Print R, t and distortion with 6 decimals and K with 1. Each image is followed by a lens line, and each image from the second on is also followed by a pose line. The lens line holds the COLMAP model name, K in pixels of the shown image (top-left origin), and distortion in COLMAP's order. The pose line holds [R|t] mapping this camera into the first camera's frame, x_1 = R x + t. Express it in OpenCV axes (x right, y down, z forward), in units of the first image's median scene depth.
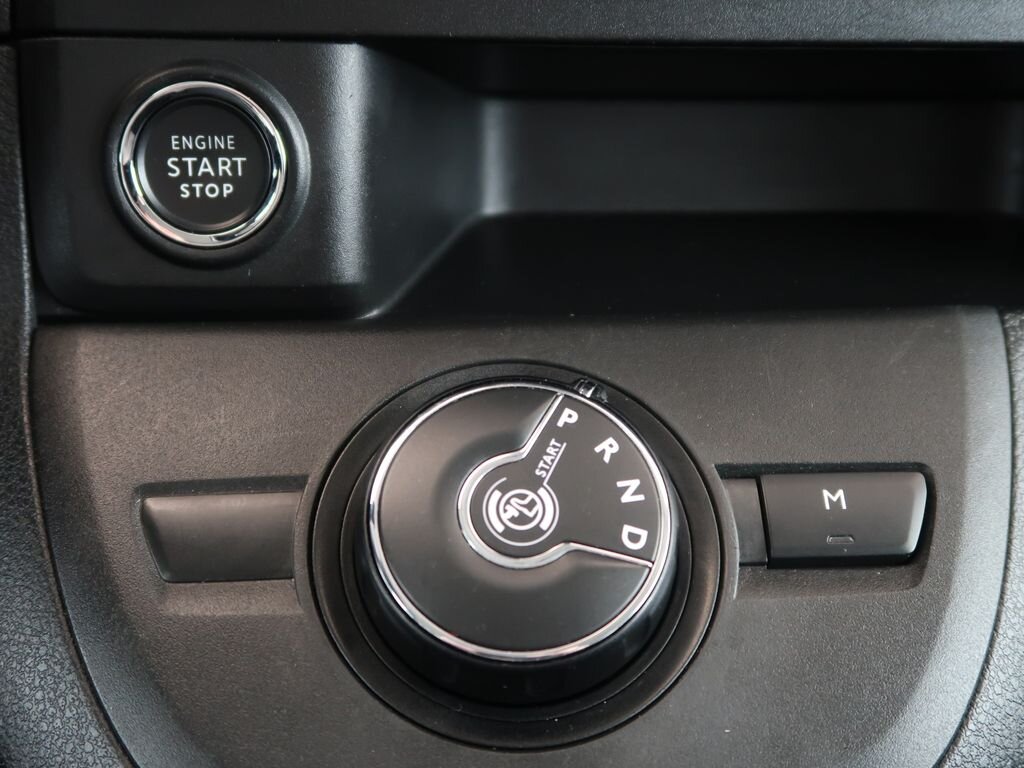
lens RADIAL K [[1184.4, 0, 508.8], [0, 1184.4, 390.1], [0, 0, 1]] dist [0.002744, 0.000000]
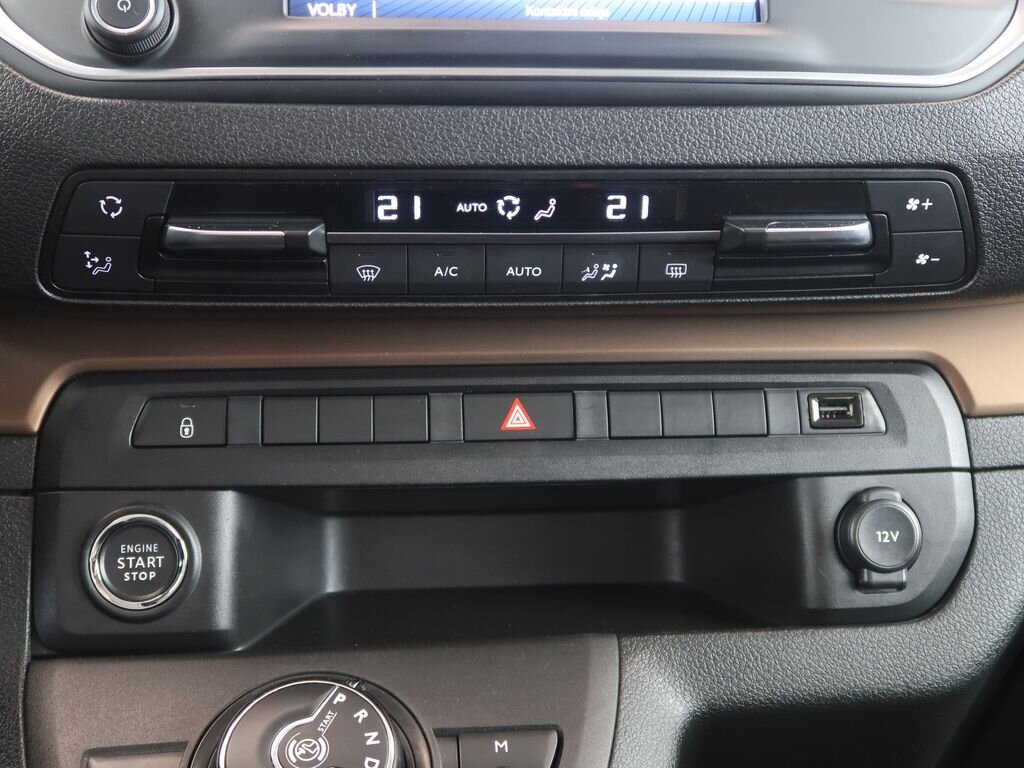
lens RADIAL K [[1281.3, 0, 516.0], [0, 1281.3, 382.0], [0, 0, 1]] dist [-0.000455, 0.000000]
pose [[0.999417, -0.023109, 0.025129, 0.247948], [0.030149, 0.942765, -0.332092, 0.198199], [-0.016016, 0.332656, 0.942912, -0.846136]]
